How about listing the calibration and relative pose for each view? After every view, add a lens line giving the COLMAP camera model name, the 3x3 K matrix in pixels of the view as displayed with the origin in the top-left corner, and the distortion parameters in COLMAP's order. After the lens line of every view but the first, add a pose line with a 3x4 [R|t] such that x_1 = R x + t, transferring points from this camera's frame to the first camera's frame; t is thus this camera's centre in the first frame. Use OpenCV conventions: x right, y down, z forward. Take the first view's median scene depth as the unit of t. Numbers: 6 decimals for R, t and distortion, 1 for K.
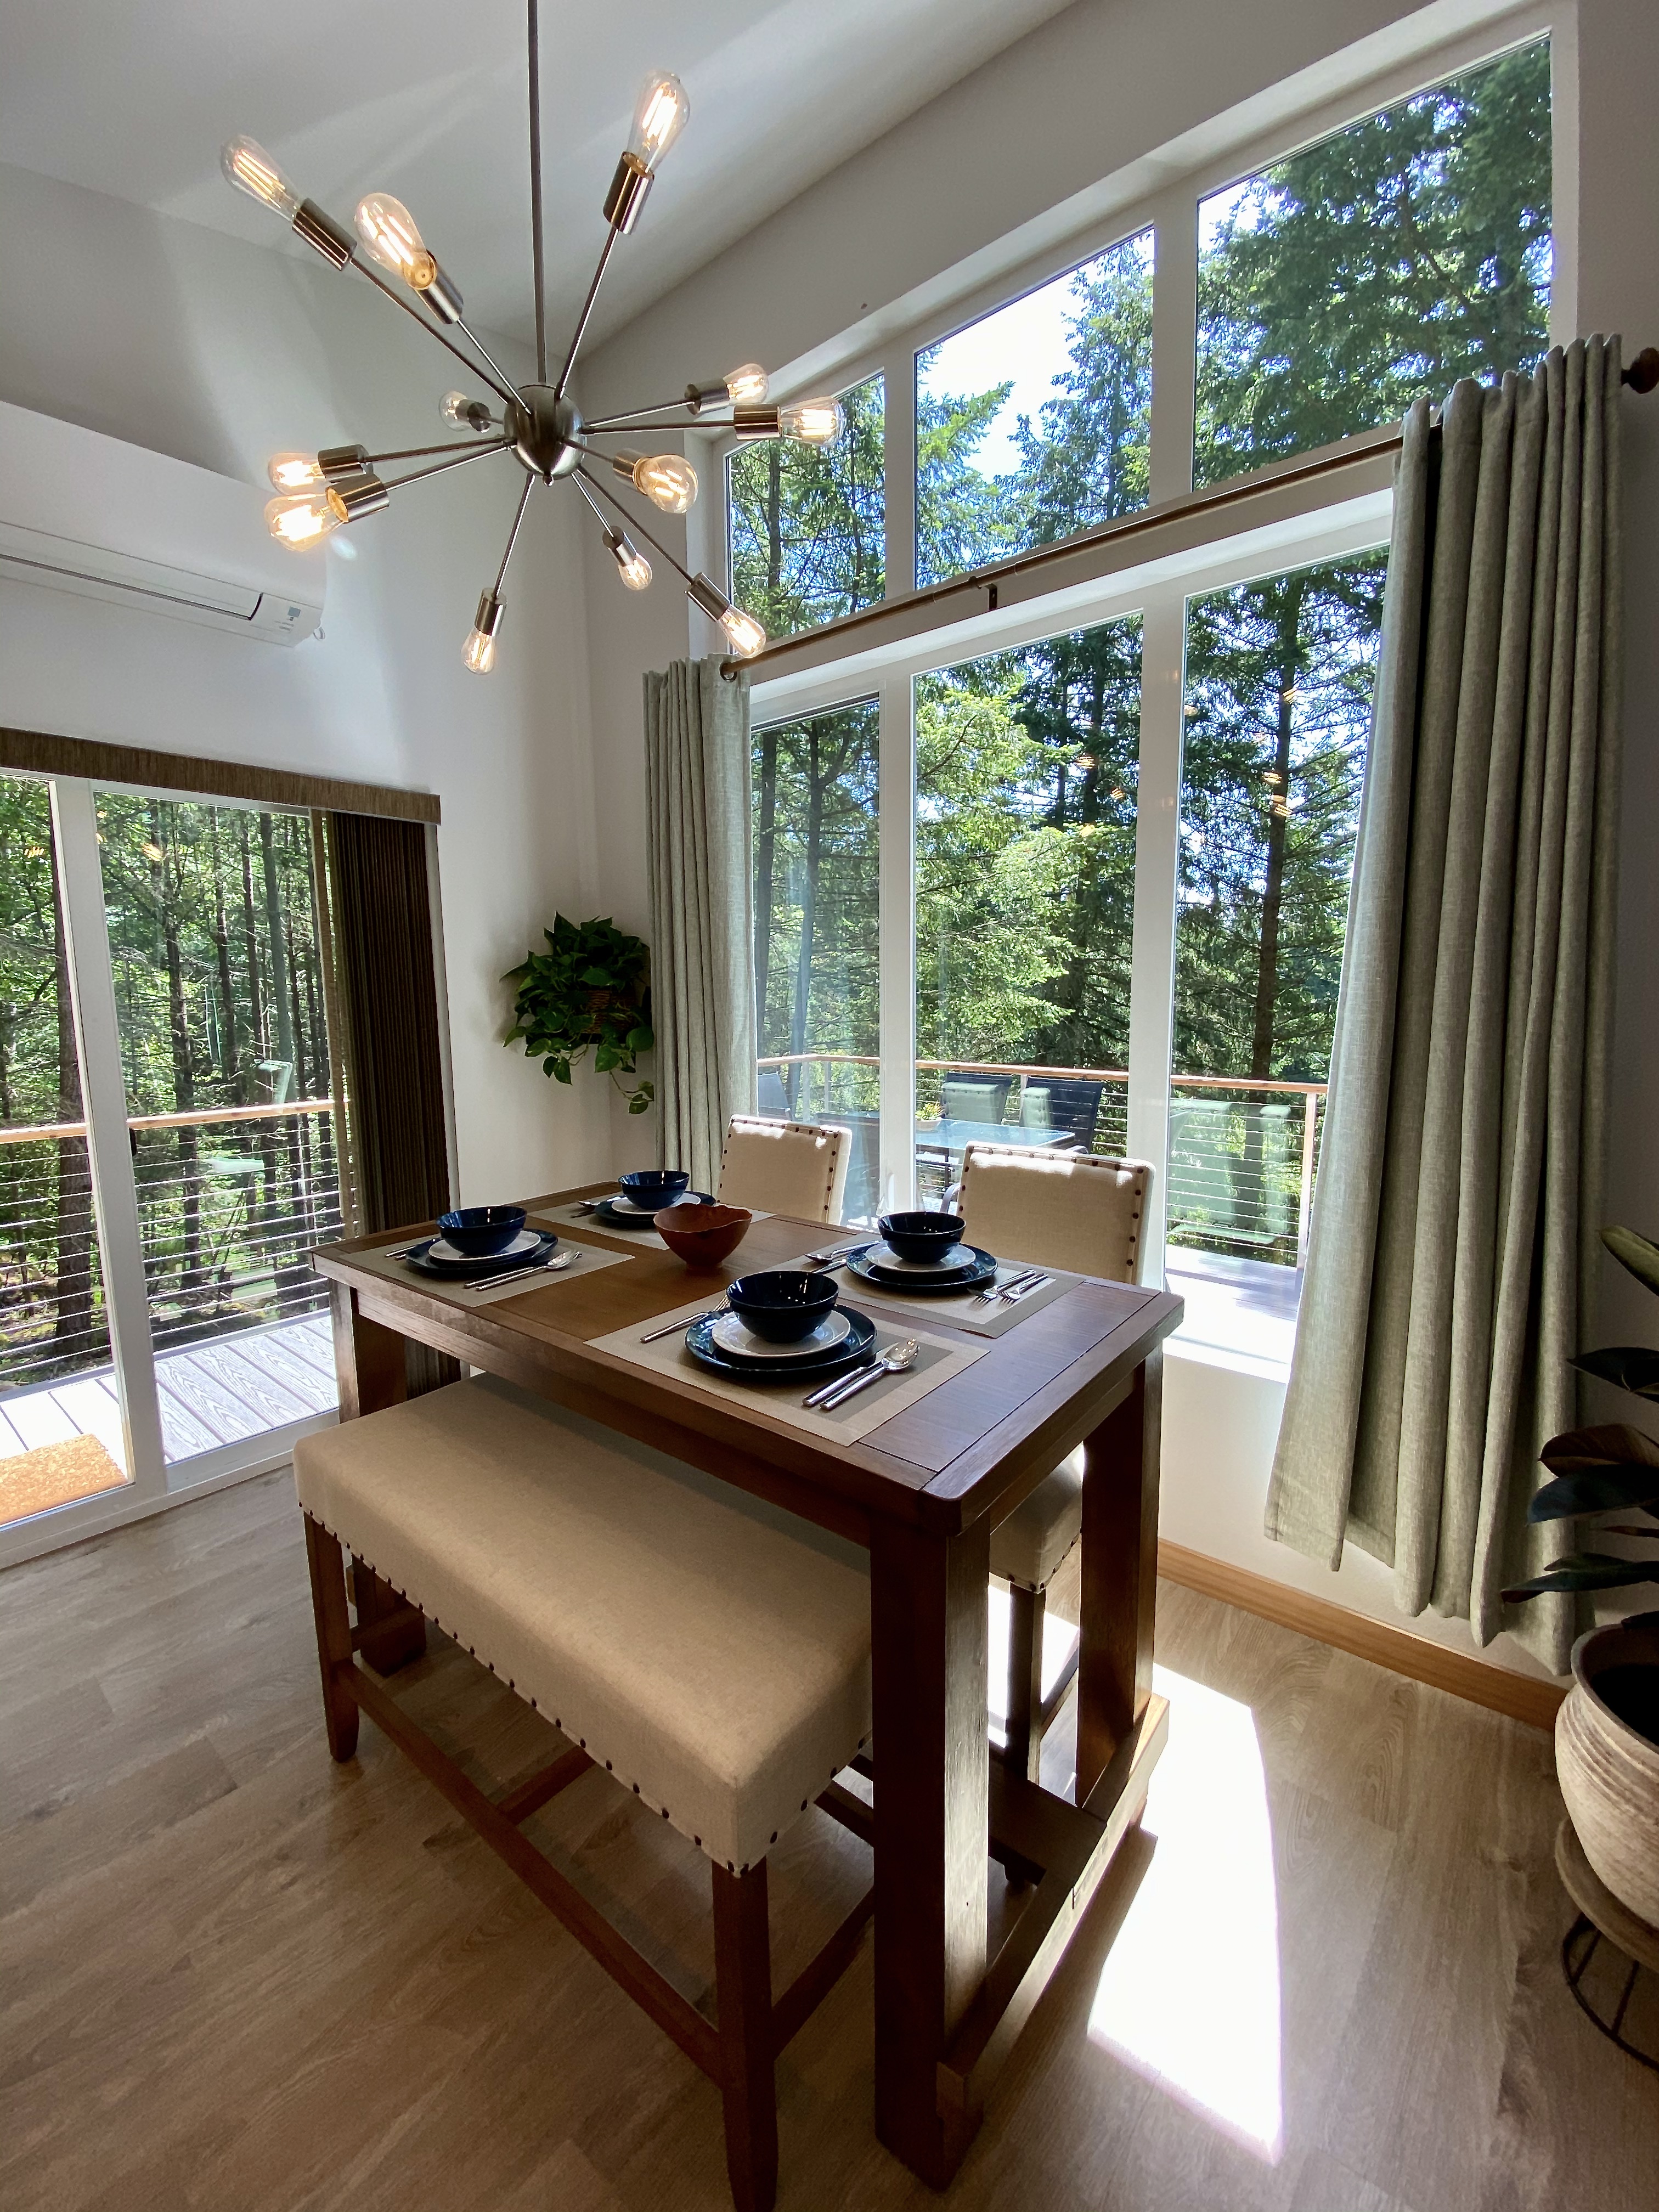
lens RADIAL K [[881.4, 0, 854.7], [0, 881.4, 1082.4], [0, 0, 1]] dist [-0.012713, -0.000112]
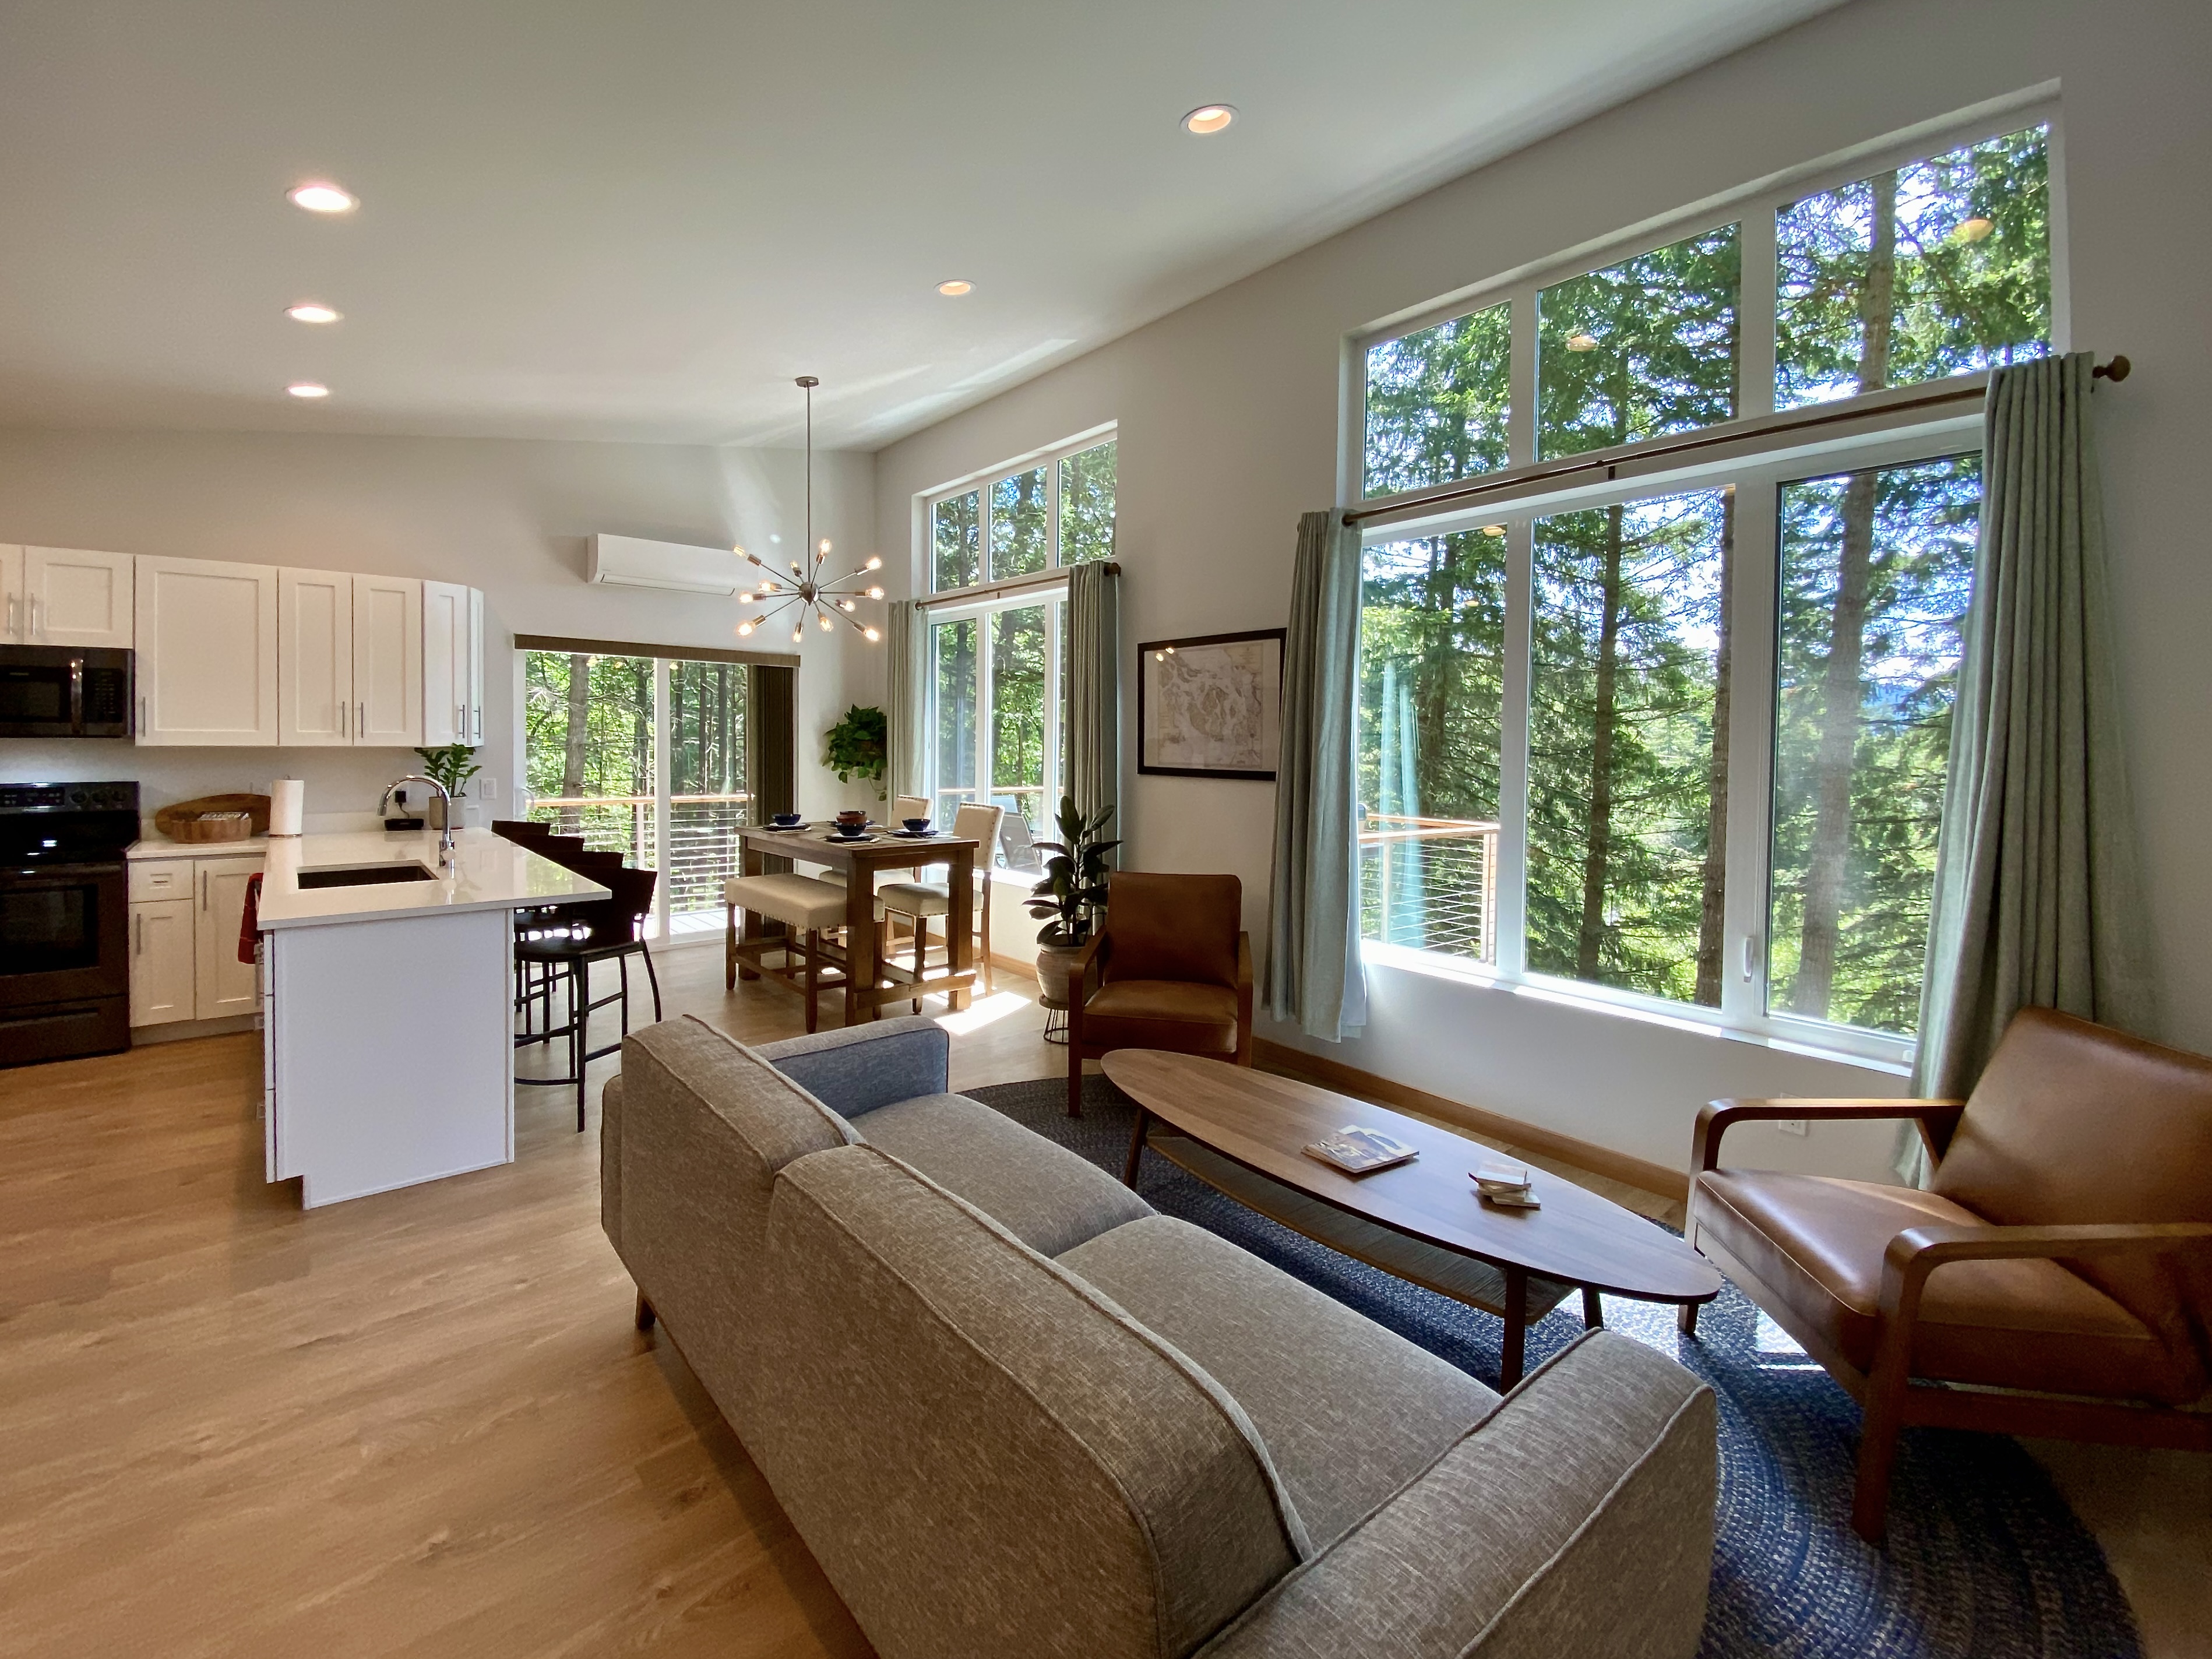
lens RADIAL K [[942.1, 0, 1102.3], [0, 942.1, 787.7], [0, 0, 1]] dist [0.001371, -0.000509]
pose [[0.980560, 0.049894, -0.189769, 0.791689], [-0.062212, 0.996287, -0.059513, 0.119505], [0.186095, 0.070162, 0.980023, -1.256023]]
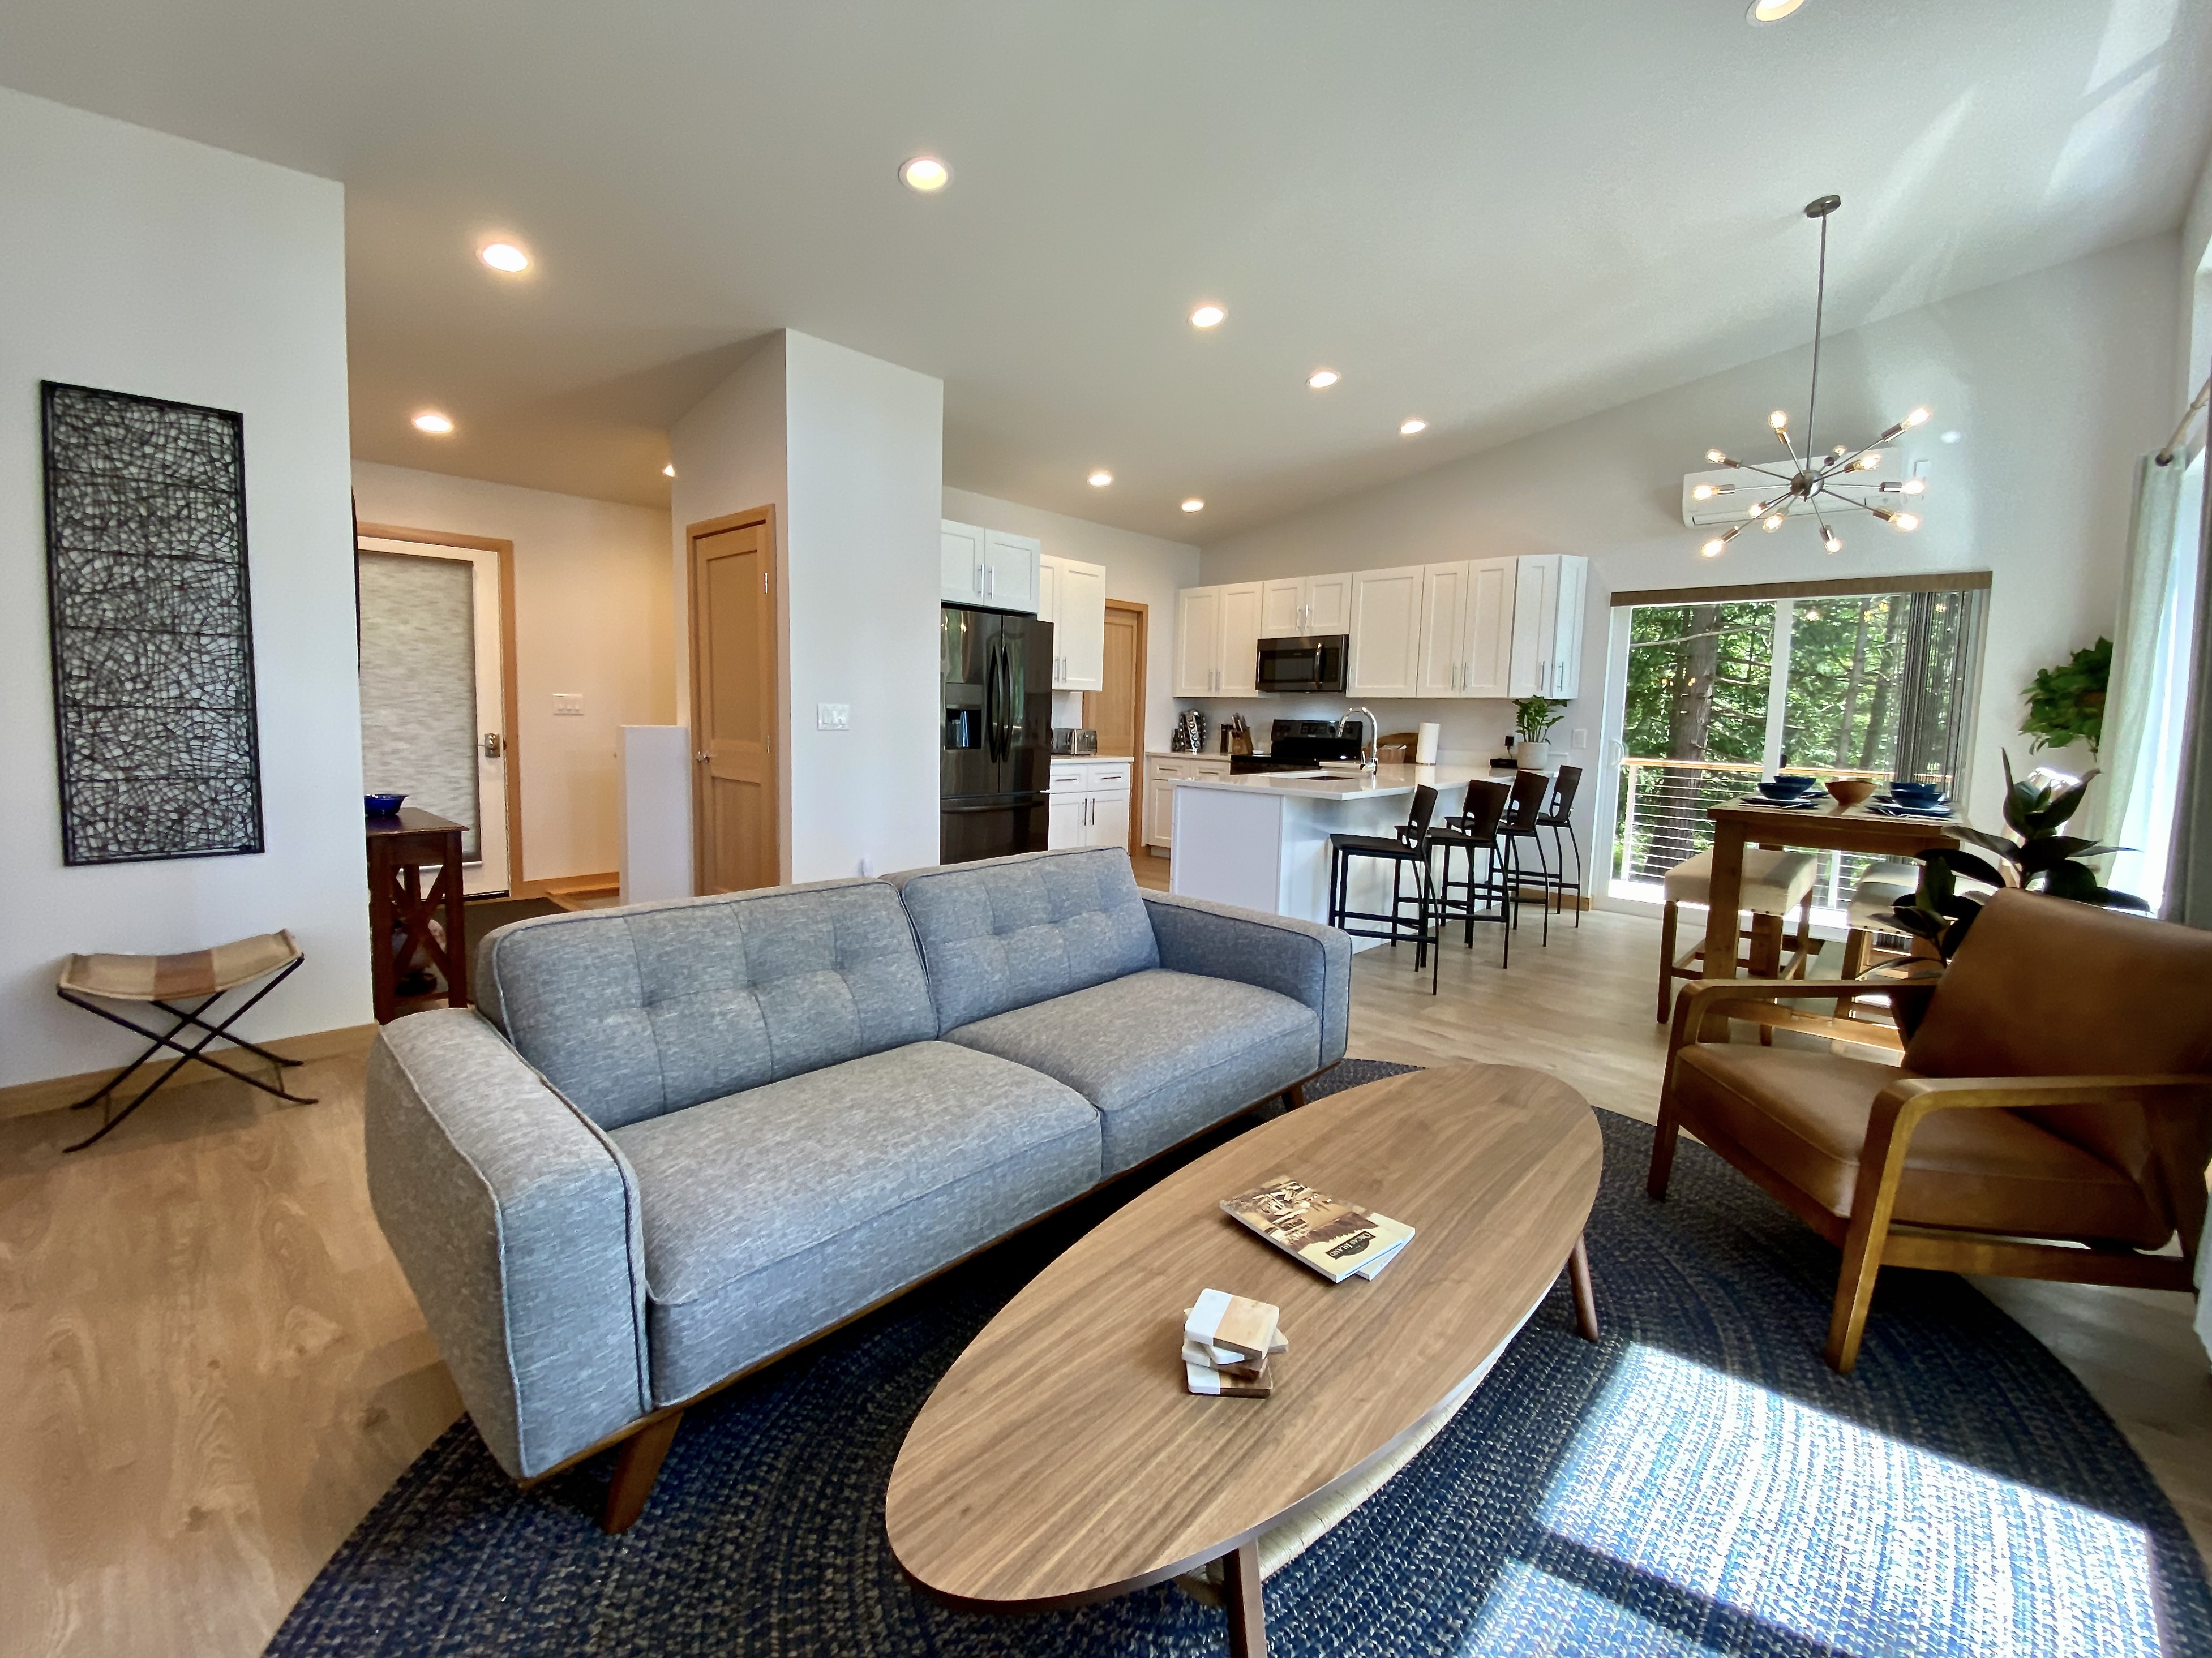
lens RADIAL K [[942.0, 0, 1102.3], [0, 942.0, 787.2], [0, 0, 1]] dist [0.001371, -0.000509]
pose [[-0.084596, 0.104632, -0.990907, 1.414363], [-0.139876, 0.983377, 0.115778, 0.093226], [0.986549, 0.148398, -0.068554, -0.428427]]
